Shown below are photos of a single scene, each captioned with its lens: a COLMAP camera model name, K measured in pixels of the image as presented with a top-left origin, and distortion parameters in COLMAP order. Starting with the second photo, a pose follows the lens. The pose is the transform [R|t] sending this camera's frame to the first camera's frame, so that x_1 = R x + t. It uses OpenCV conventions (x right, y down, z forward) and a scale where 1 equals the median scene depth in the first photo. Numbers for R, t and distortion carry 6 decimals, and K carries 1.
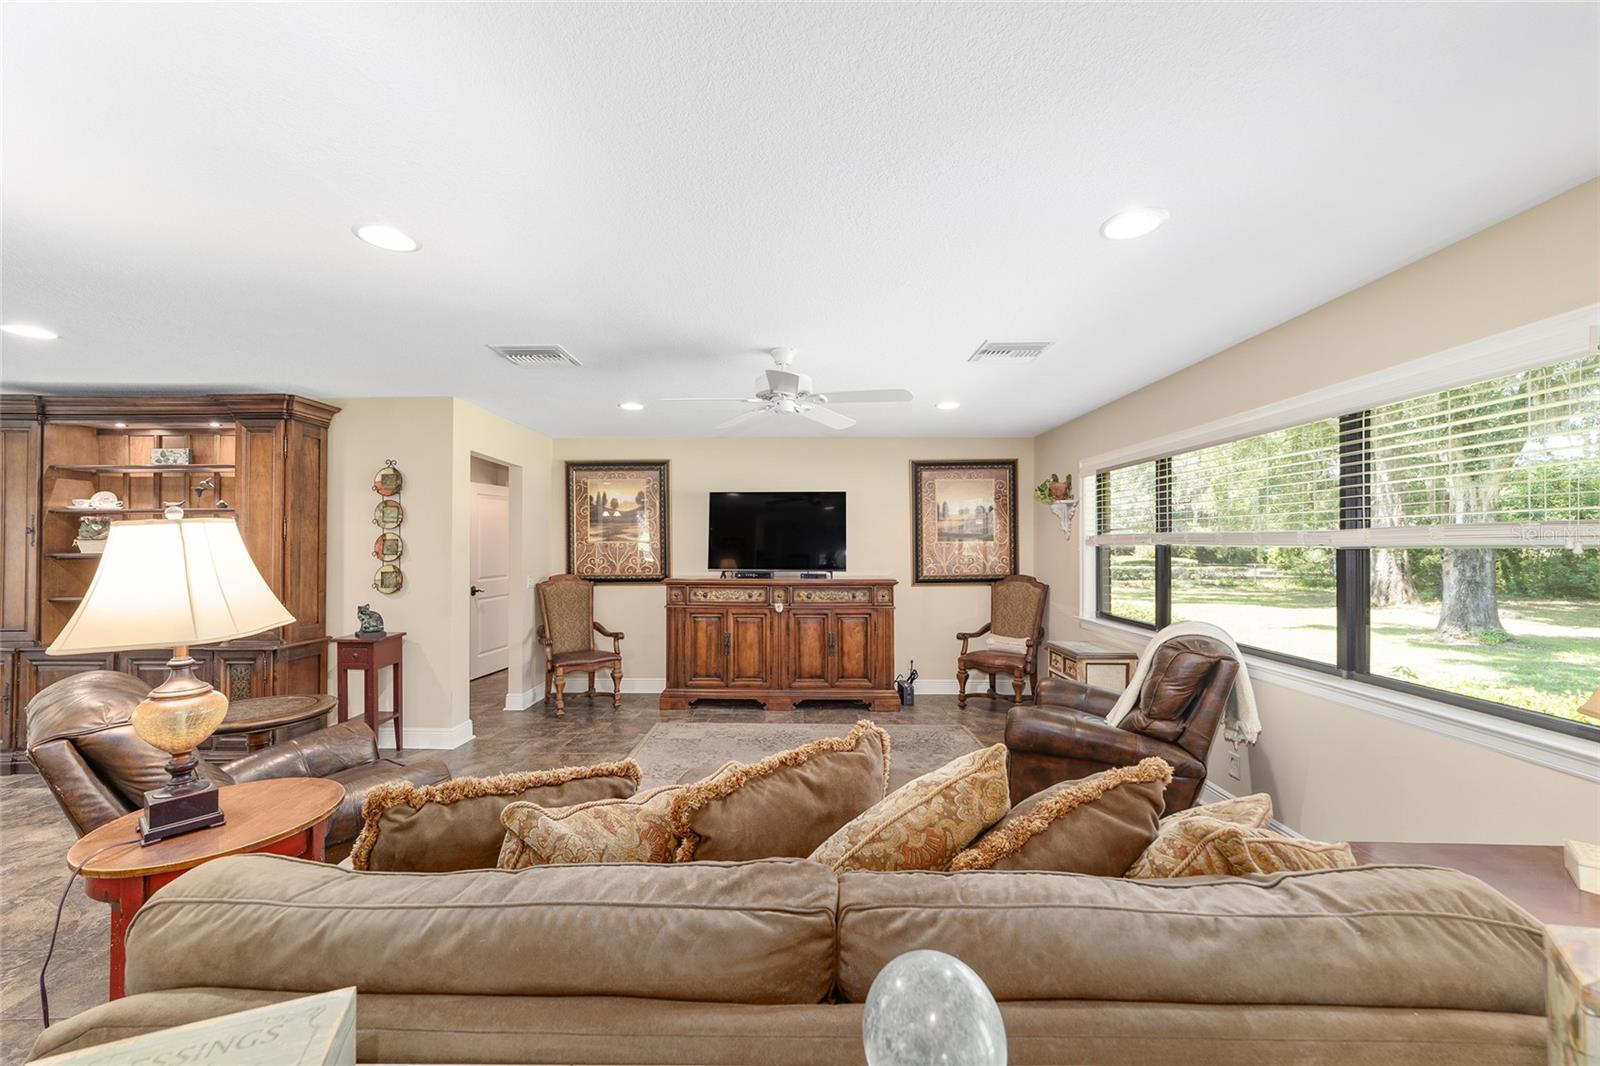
lens RADIAL K [[613.8, 0, 801.3], [0, 613.8, 531.8], [0, 0, 1]] dist [-0.007871, 0.001726]
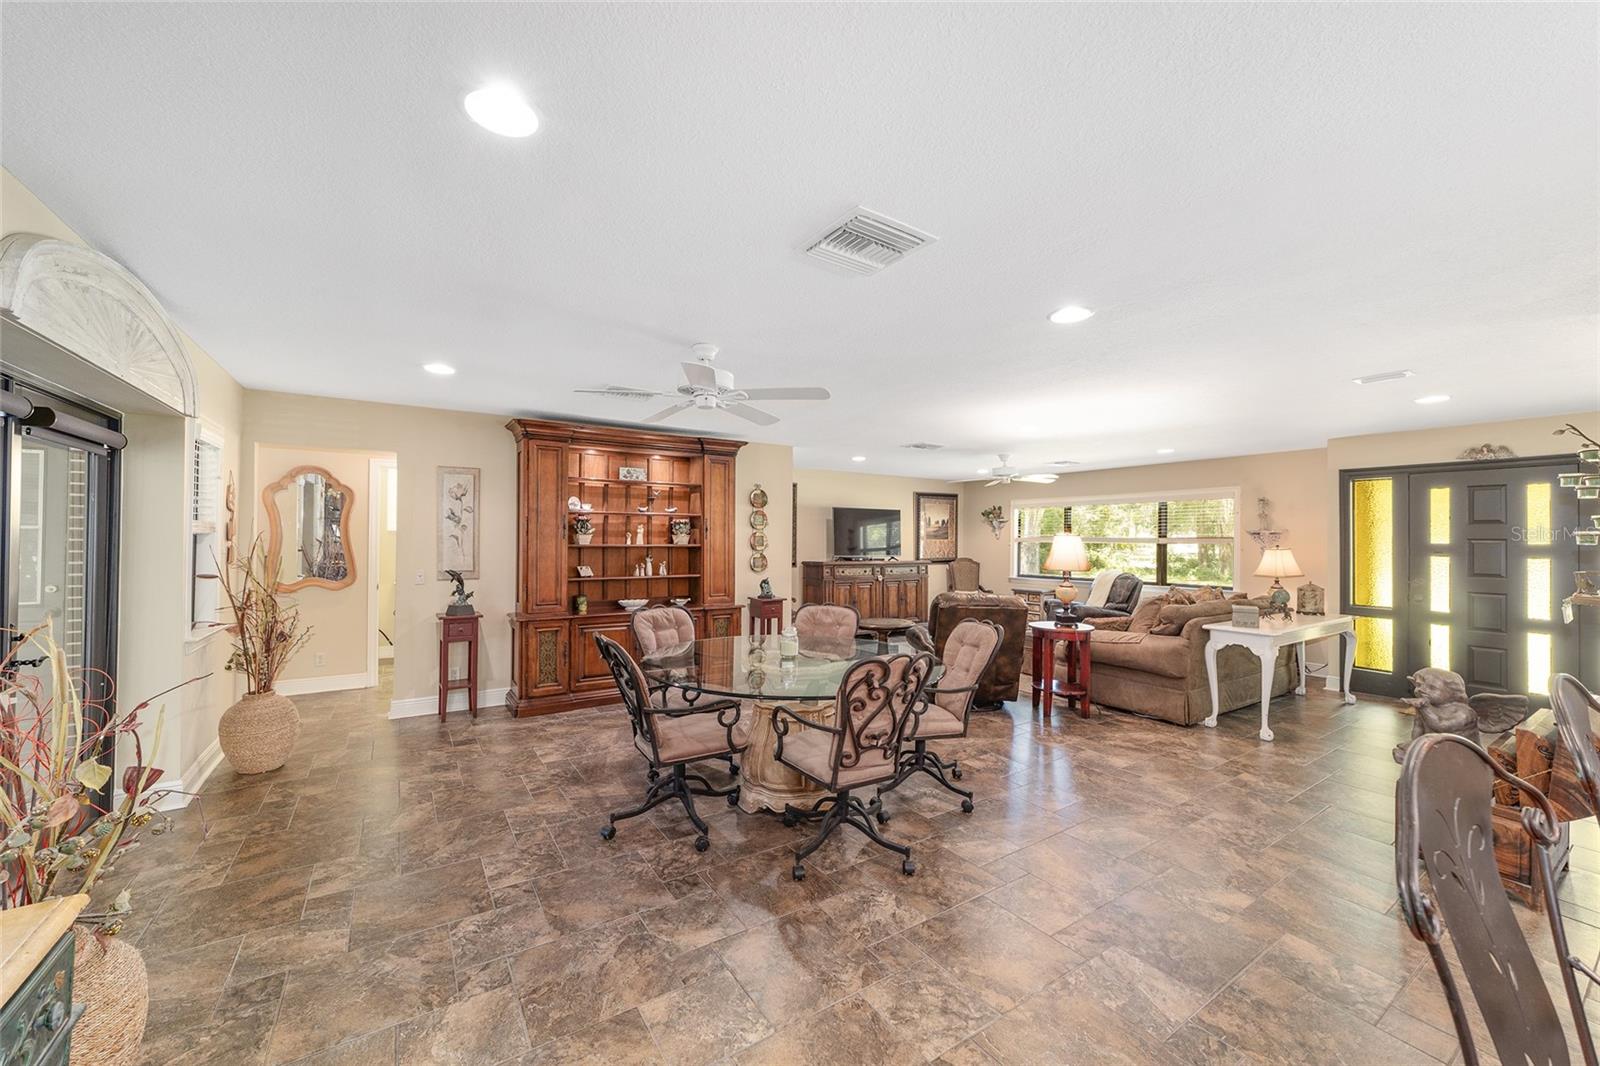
lens RADIAL K [[613.8, 0, 793.9], [0, 613.8, 536.3], [0, 0, 1]] dist [-0.007871, 0.001726]
pose [[0.838336, 0.009378, 0.545073, -1.146574], [-0.016633, 0.999827, 0.008379, -0.000607], [-0.544900, -0.016090, 0.838347, -0.276172]]
